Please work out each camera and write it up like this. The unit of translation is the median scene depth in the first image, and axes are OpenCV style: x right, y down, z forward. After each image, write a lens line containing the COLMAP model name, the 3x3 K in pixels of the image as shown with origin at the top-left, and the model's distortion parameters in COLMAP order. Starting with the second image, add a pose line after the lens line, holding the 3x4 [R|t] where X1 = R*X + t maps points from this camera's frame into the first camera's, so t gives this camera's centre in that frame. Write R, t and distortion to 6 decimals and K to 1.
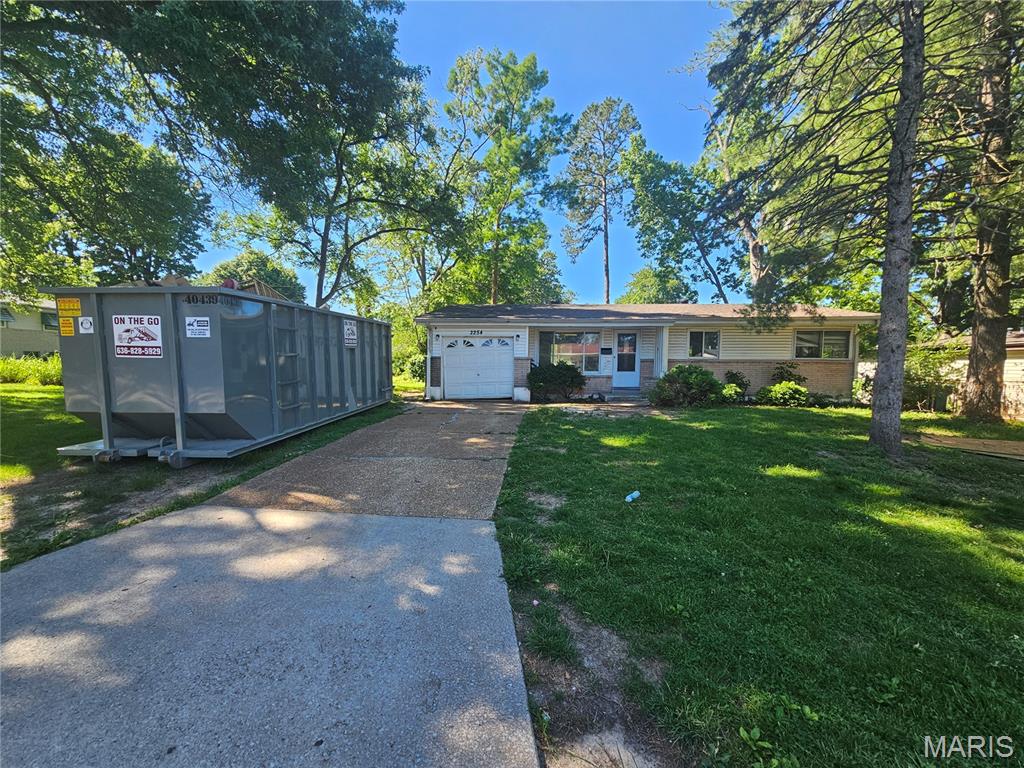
lens RADIAL K [[416.5, 0, 513.2], [0, 416.5, 387.1], [0, 0, 1]] dist [0.001671, 0.000119]
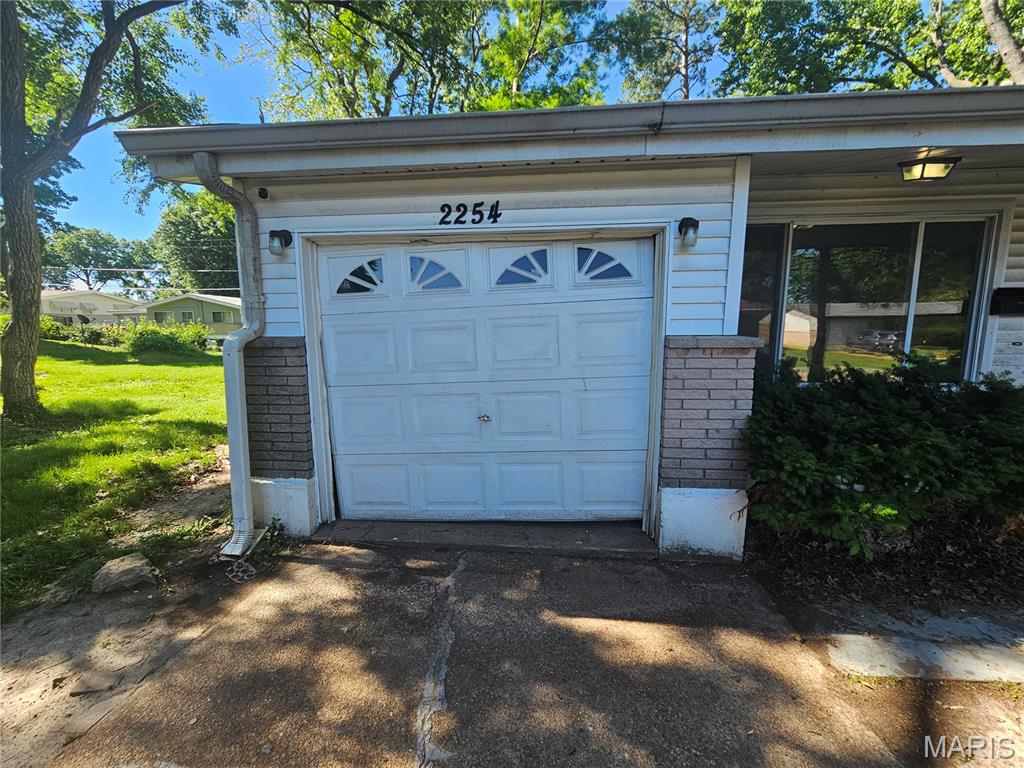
lens RADIAL K [[416.5, 0, 510.4], [0, 416.5, 376.6], [0, 0, 1]] dist [0.001671, 0.000119]
pose [[0.999406, -0.009309, -0.033167, -0.061807], [0.011594, 0.997522, 0.069387, -0.065947], [0.032439, -0.069730, 0.997038, 0.780421]]
